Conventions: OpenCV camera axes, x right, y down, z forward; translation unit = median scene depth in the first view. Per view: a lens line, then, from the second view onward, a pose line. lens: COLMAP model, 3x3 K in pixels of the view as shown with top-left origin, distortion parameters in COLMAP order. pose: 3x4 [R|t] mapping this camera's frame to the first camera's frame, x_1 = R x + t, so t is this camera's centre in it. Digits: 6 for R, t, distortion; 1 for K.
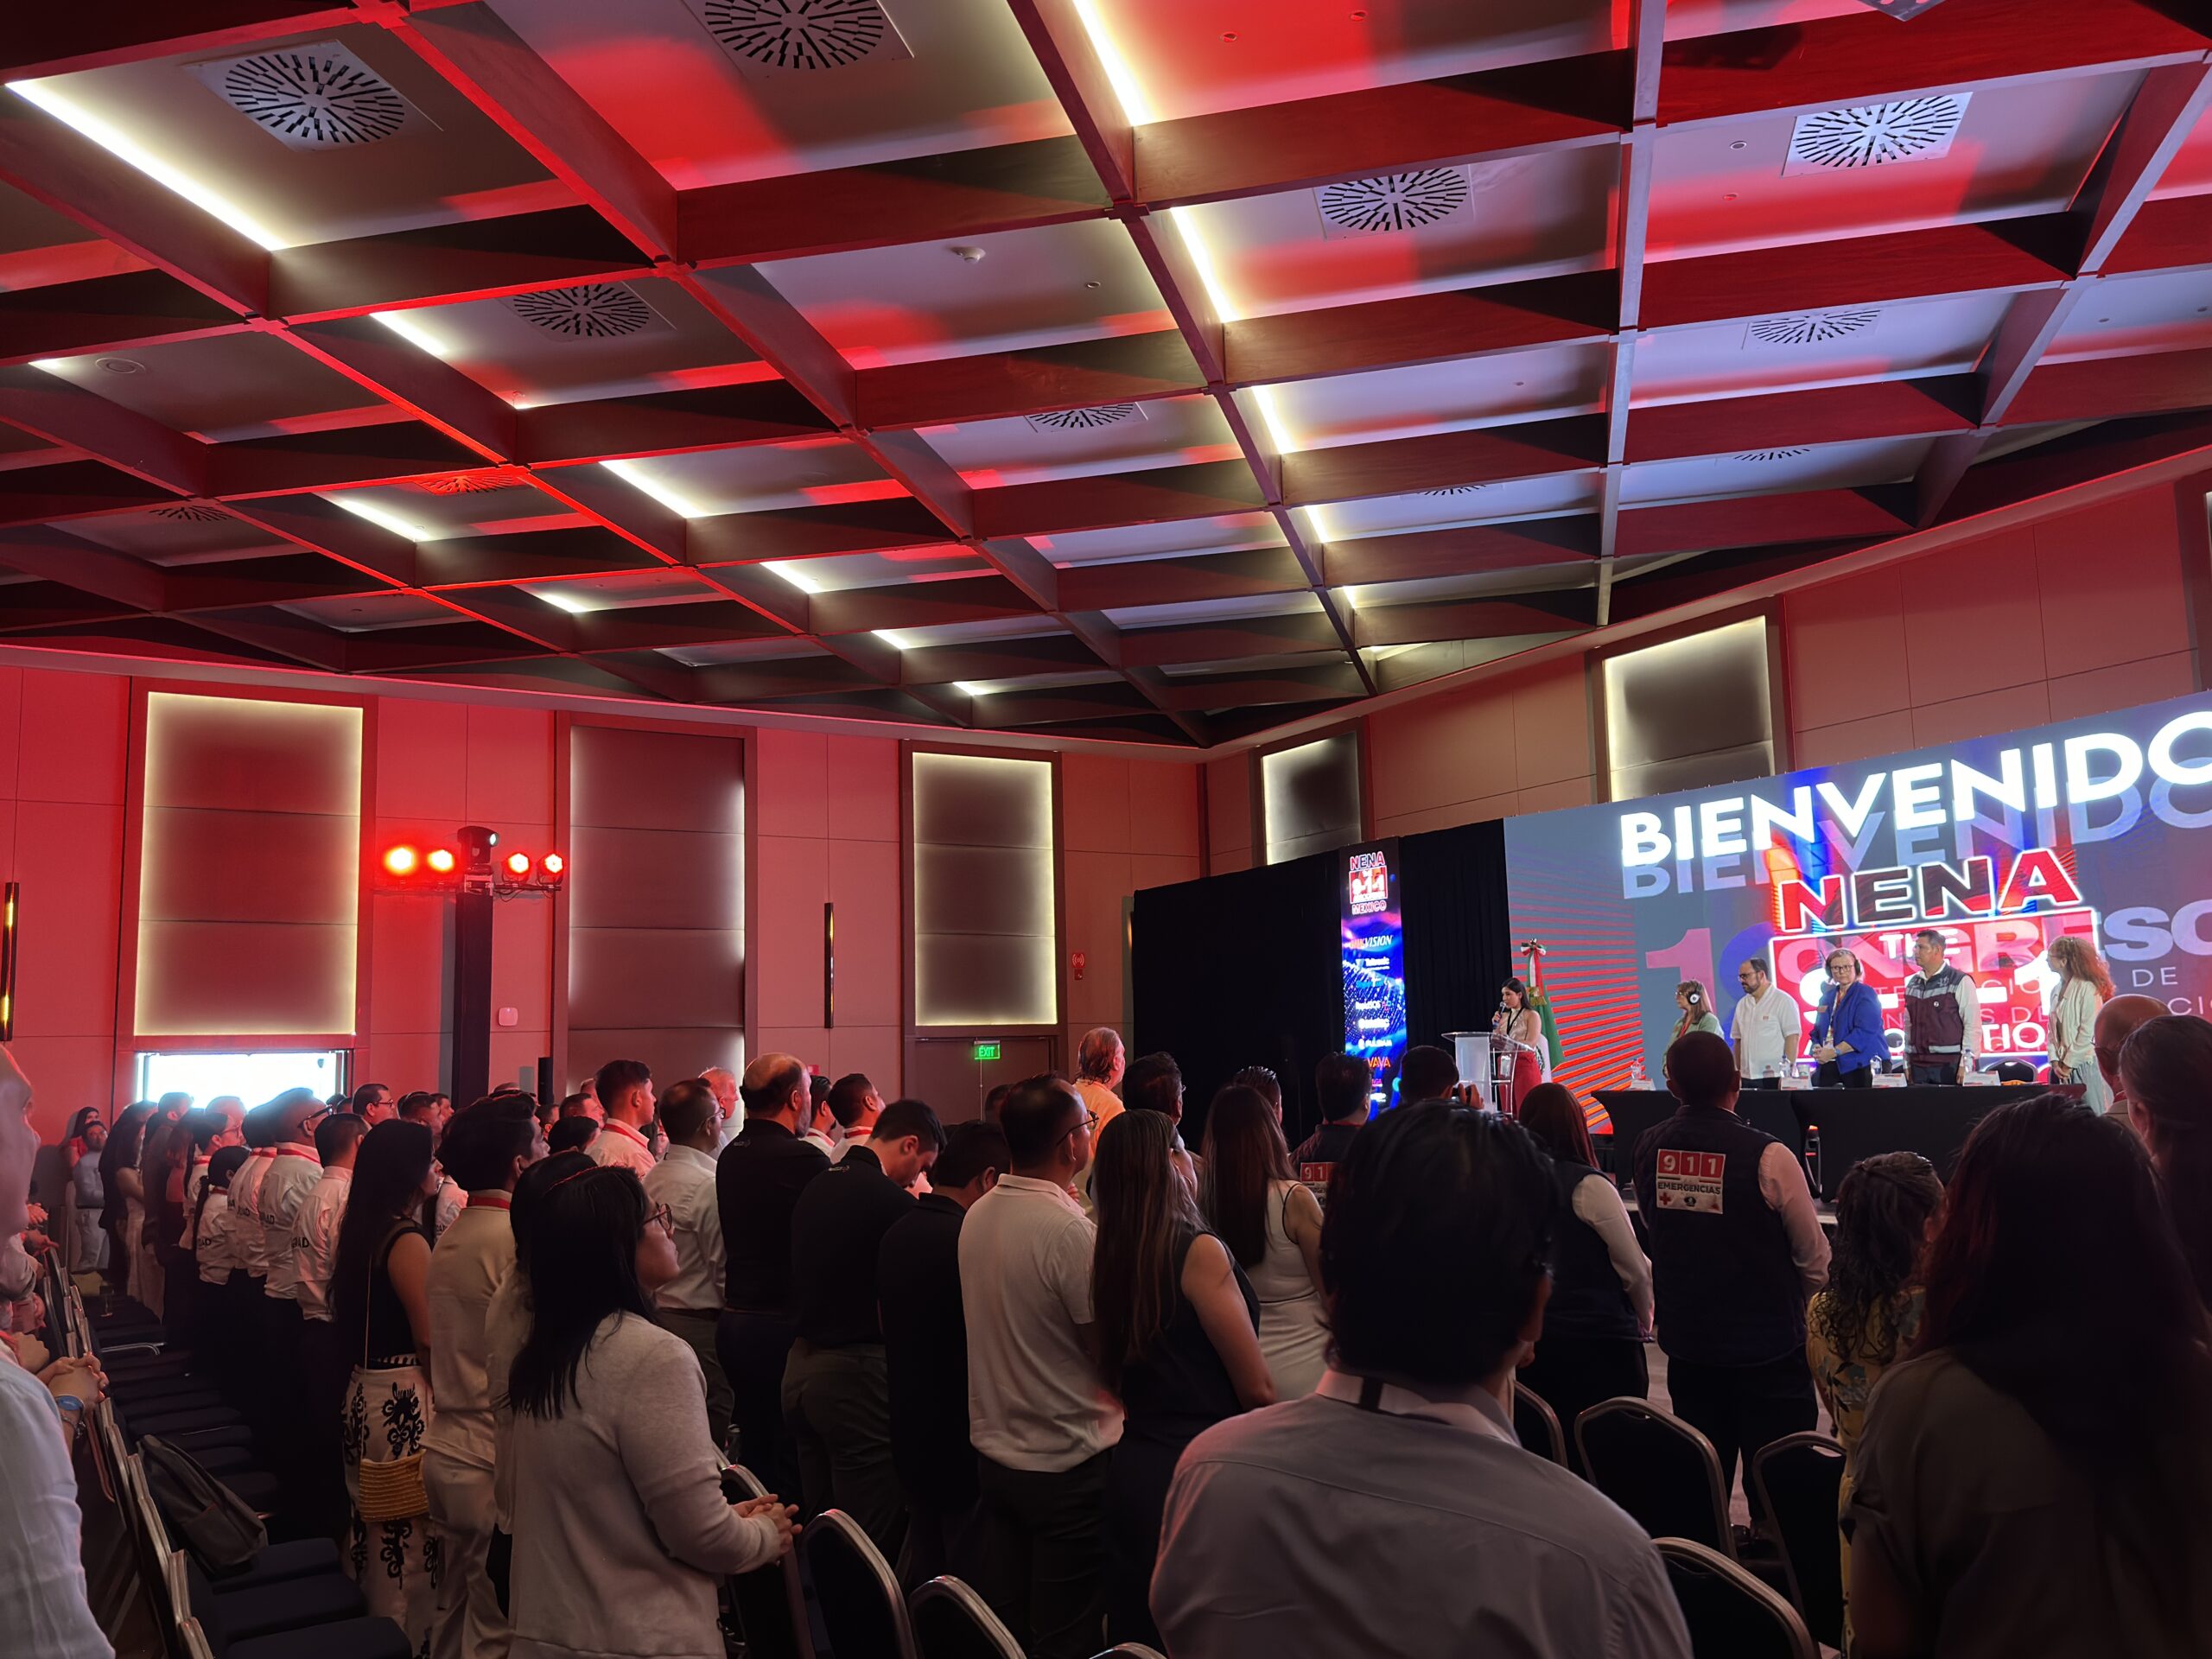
lens RADIAL K [[1830.0, 0, 1106.0], [0, 1830.0, 829.5], [0, 0, 1]] dist [0.103988, -0.229039]
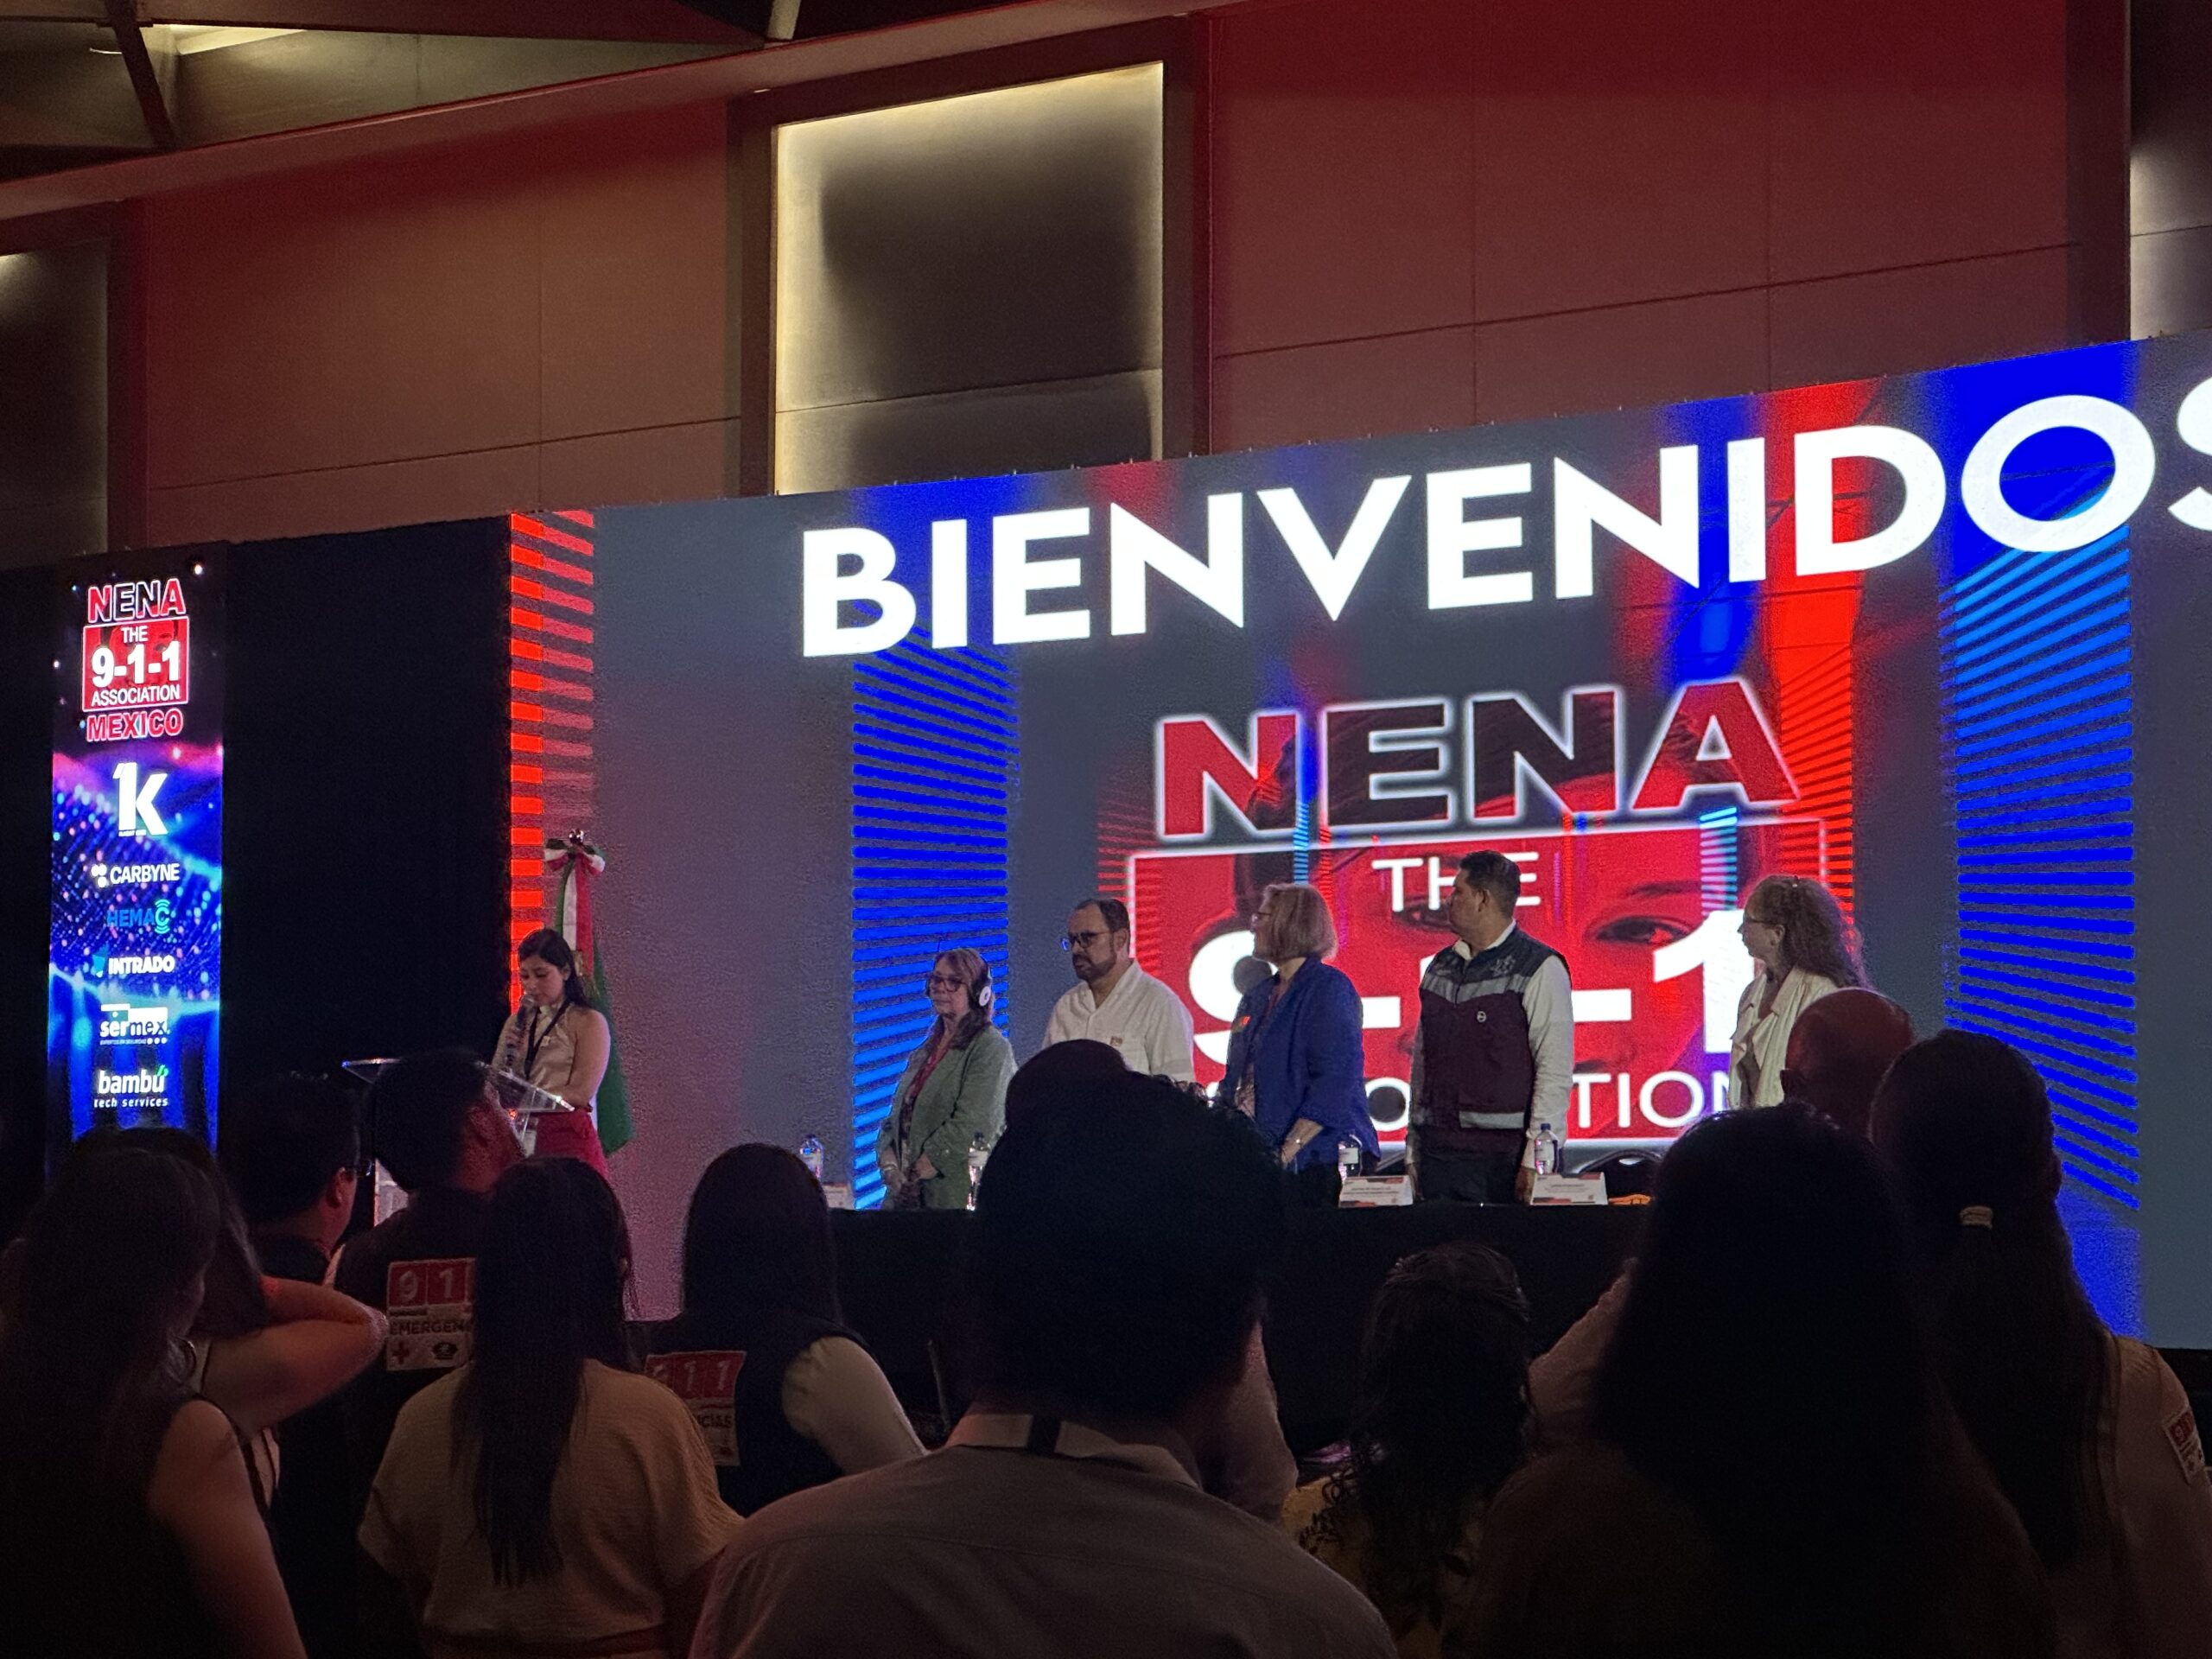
lens RADIAL K [[5281.7, 0, 1106.0], [0, 5281.7, 829.5], [0, 0, 1]] dist [0.031974, -0.087578]
pose [[0.939238, 0.041924, 0.340696, -0.052465], [-0.064526, 0.996384, 0.055278, -0.012058], [-0.337146, -0.073903, 0.938547, -0.115829]]
